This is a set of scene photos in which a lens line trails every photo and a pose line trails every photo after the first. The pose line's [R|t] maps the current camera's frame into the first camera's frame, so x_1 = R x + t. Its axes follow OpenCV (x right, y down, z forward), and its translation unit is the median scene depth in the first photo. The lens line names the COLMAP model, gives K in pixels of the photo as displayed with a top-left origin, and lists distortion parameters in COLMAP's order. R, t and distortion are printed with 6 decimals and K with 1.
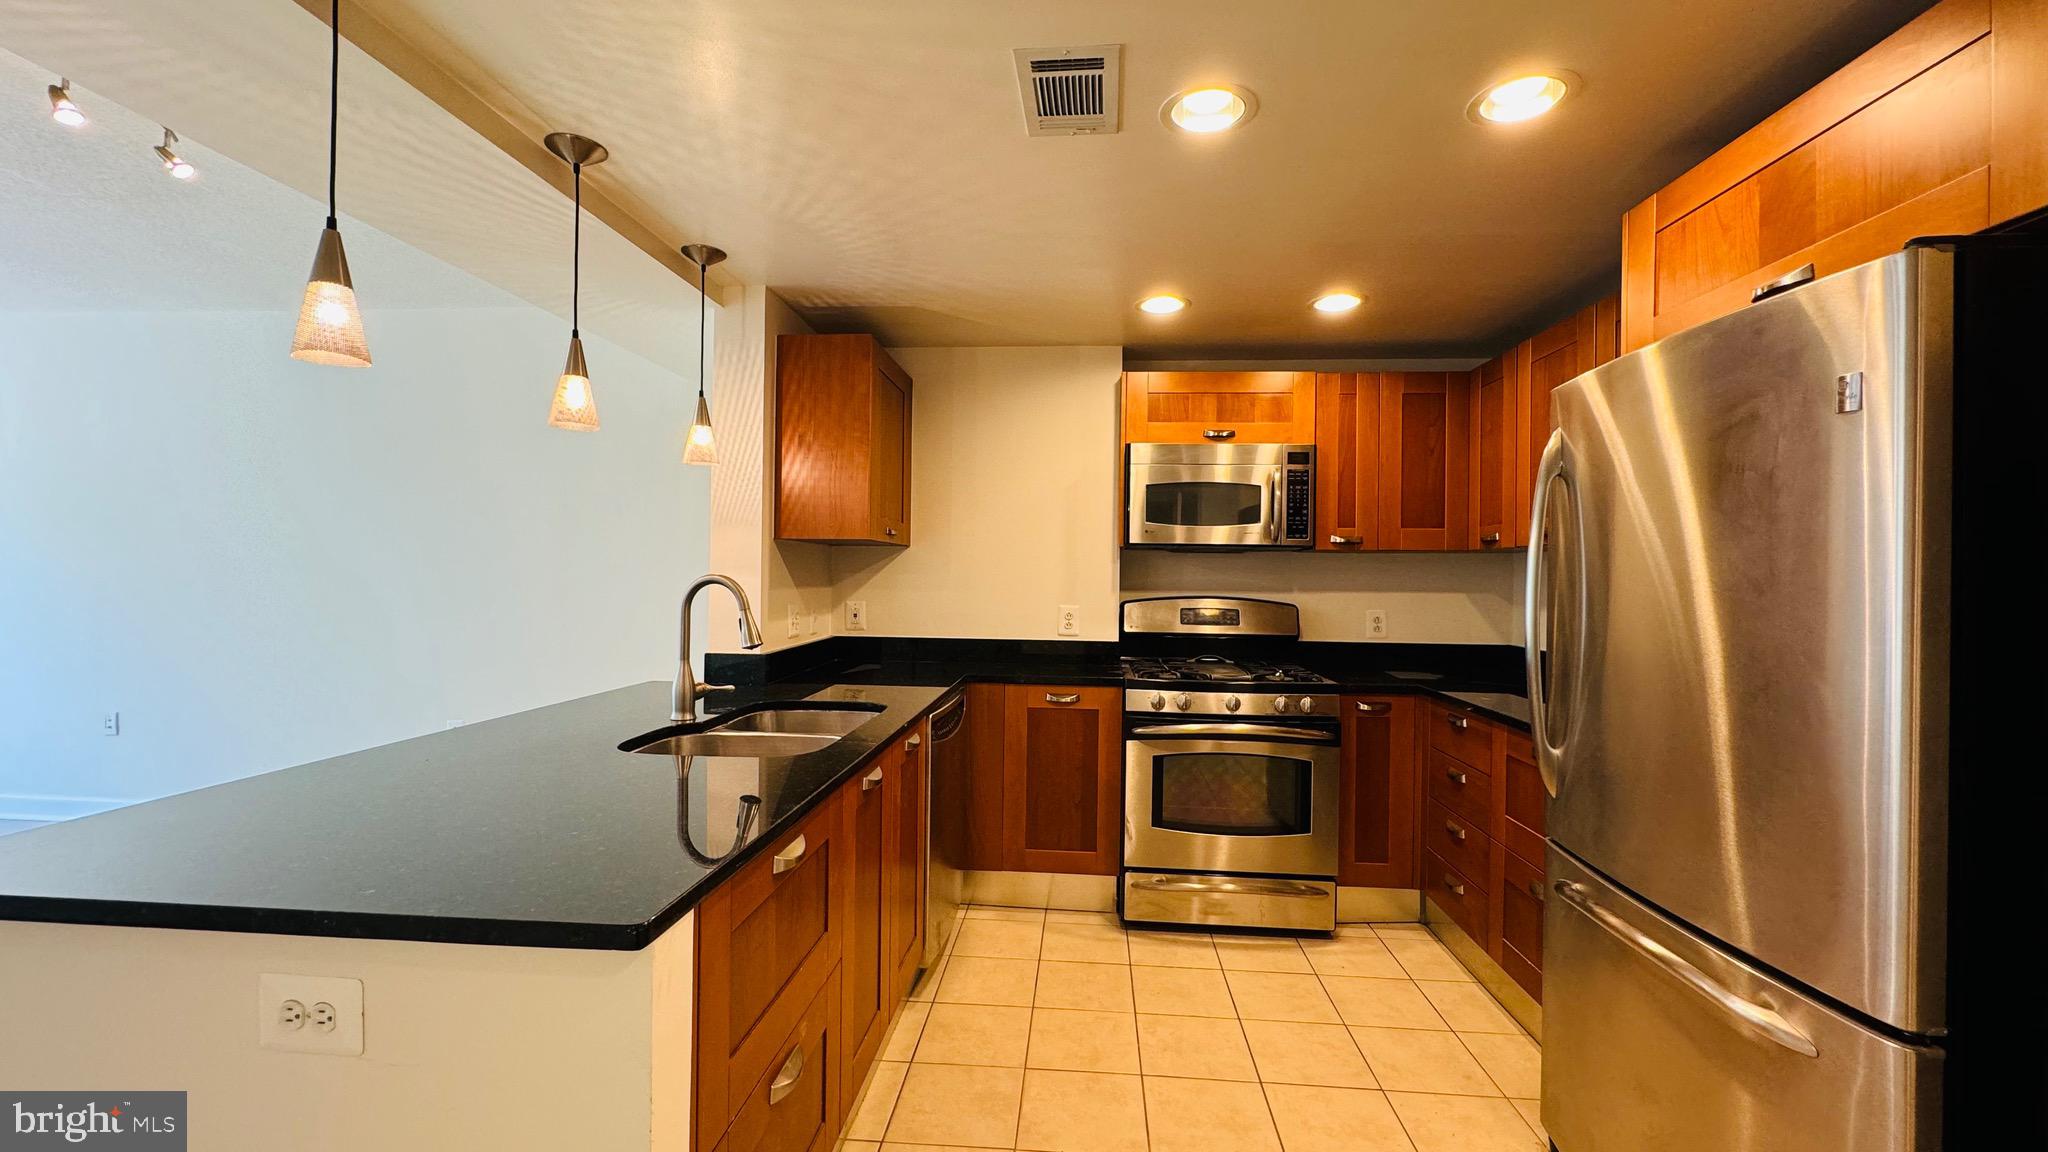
lens RADIAL K [[818.2, 0, 1020.4], [0, 818.2, 573.9], [0, 0, 1]] dist [-0.000220, -0.000064]
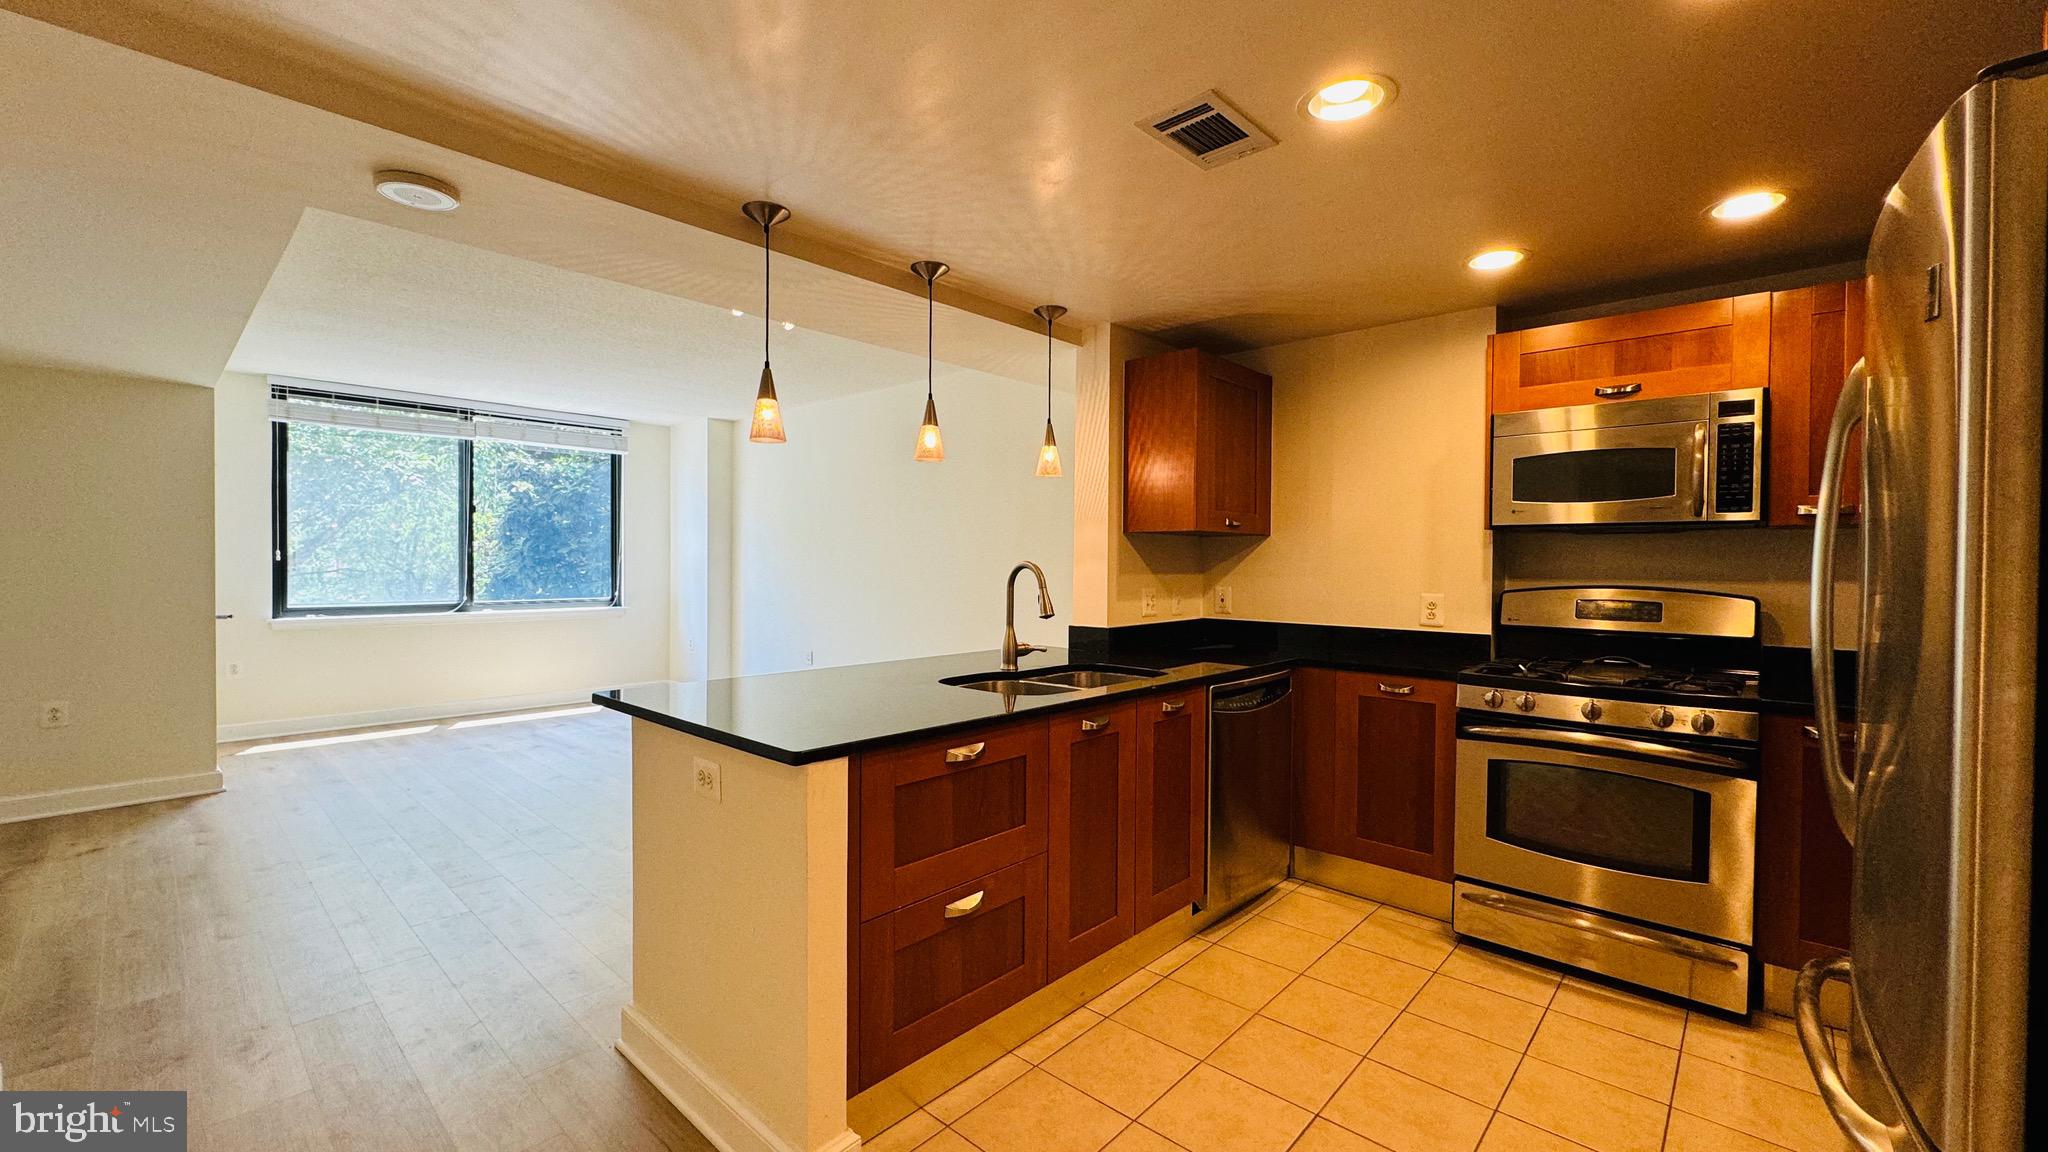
lens RADIAL K [[818.2, 0, 1020.4], [0, 818.2, 573.9], [0, 0, 1]] dist [-0.000220, -0.000064]
pose [[0.789004, 0.001629, -0.614386, 0.306385], [0.003834, 0.999964, 0.007575, 0.007682], [0.614377, -0.008332, 0.788969, -0.033327]]
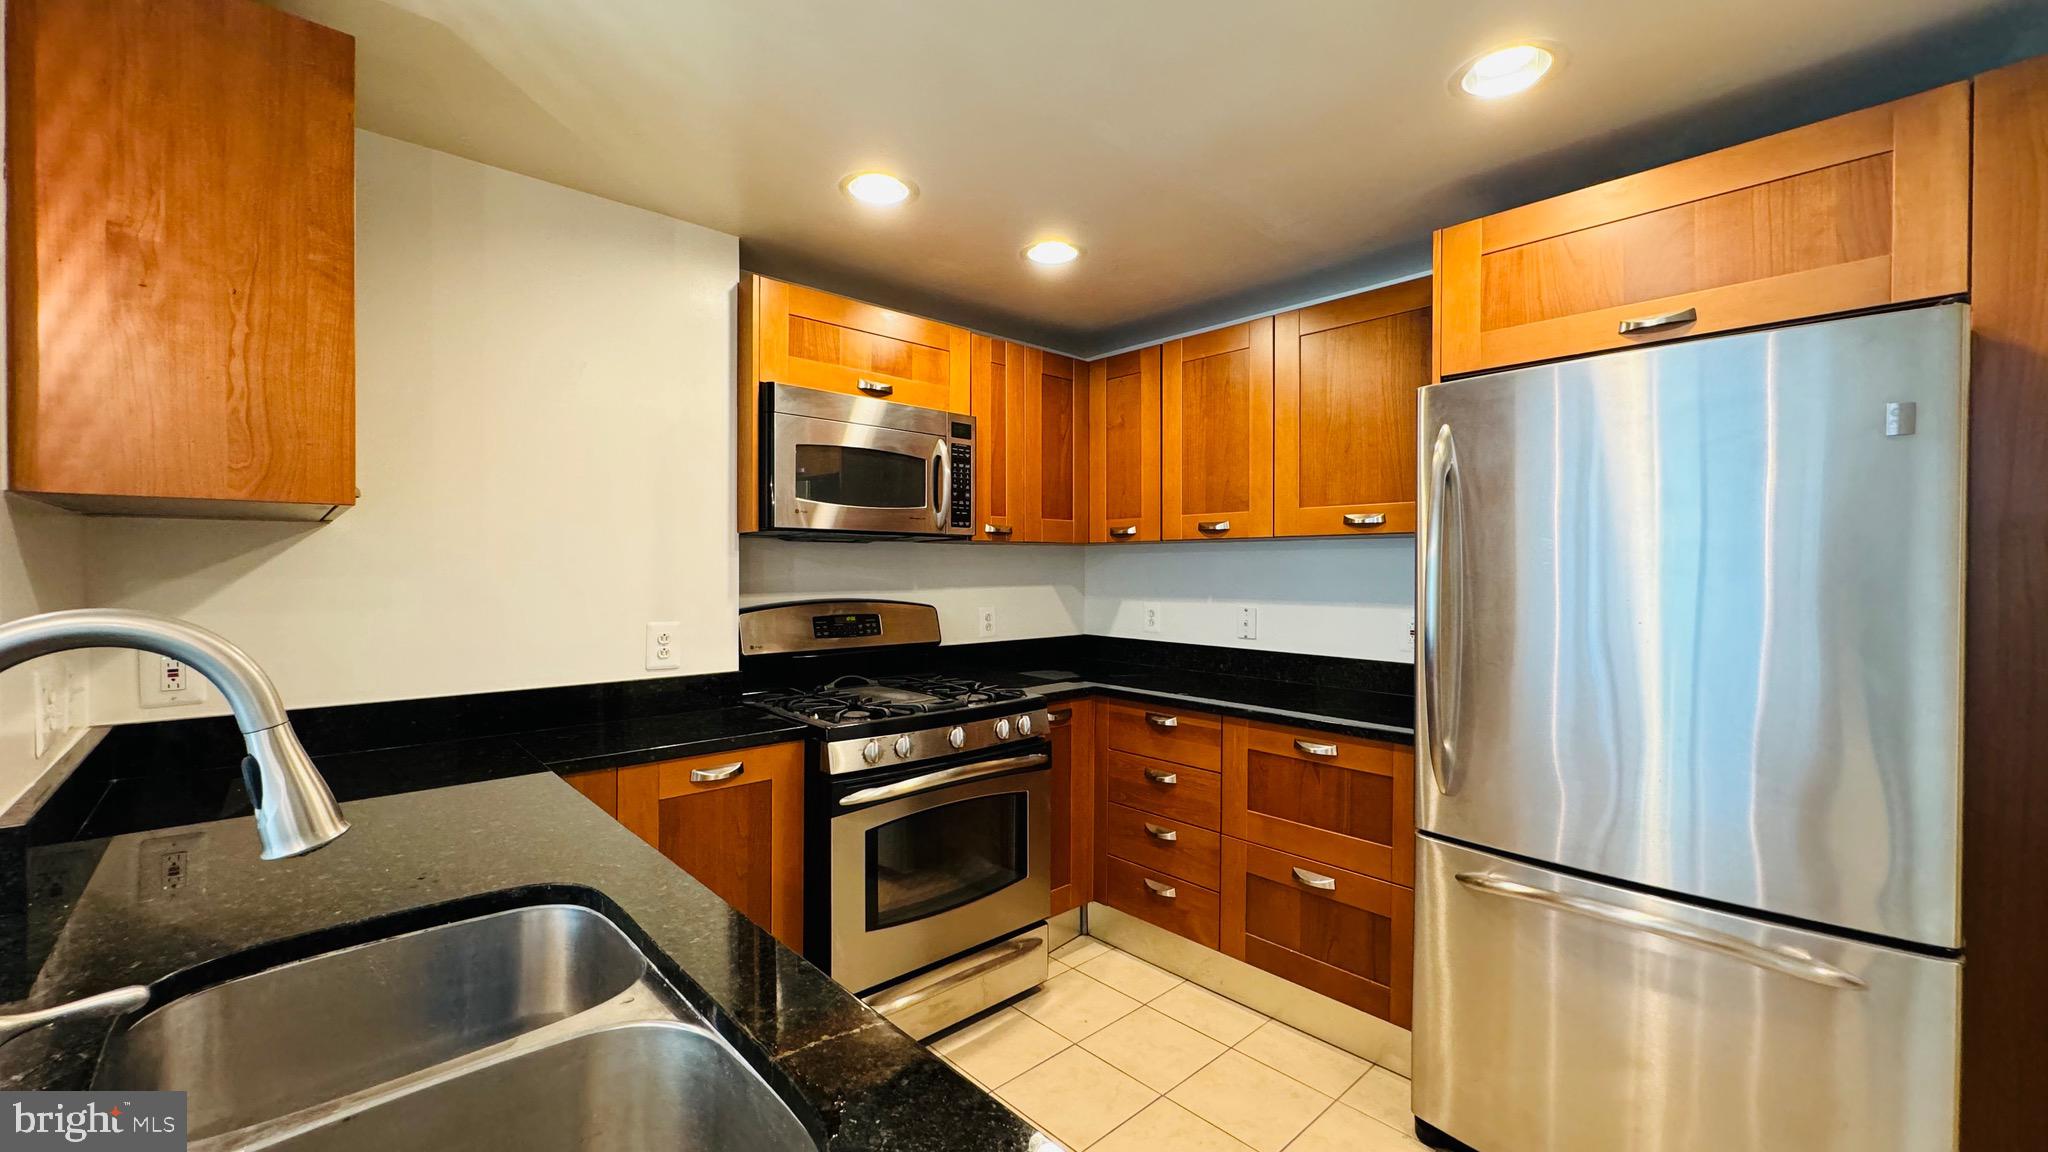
lens RADIAL K [[816.4, 0, 1021.4], [0, 816.4, 573.8], [0, 0, 1]] dist [-0.002623, -0.000196]
pose [[0.675869, -0.017245, 0.736820, -0.257812], [0.006722, 0.999829, 0.017235, -0.009824], [-0.736991, -0.006696, 0.675869, 0.423639]]
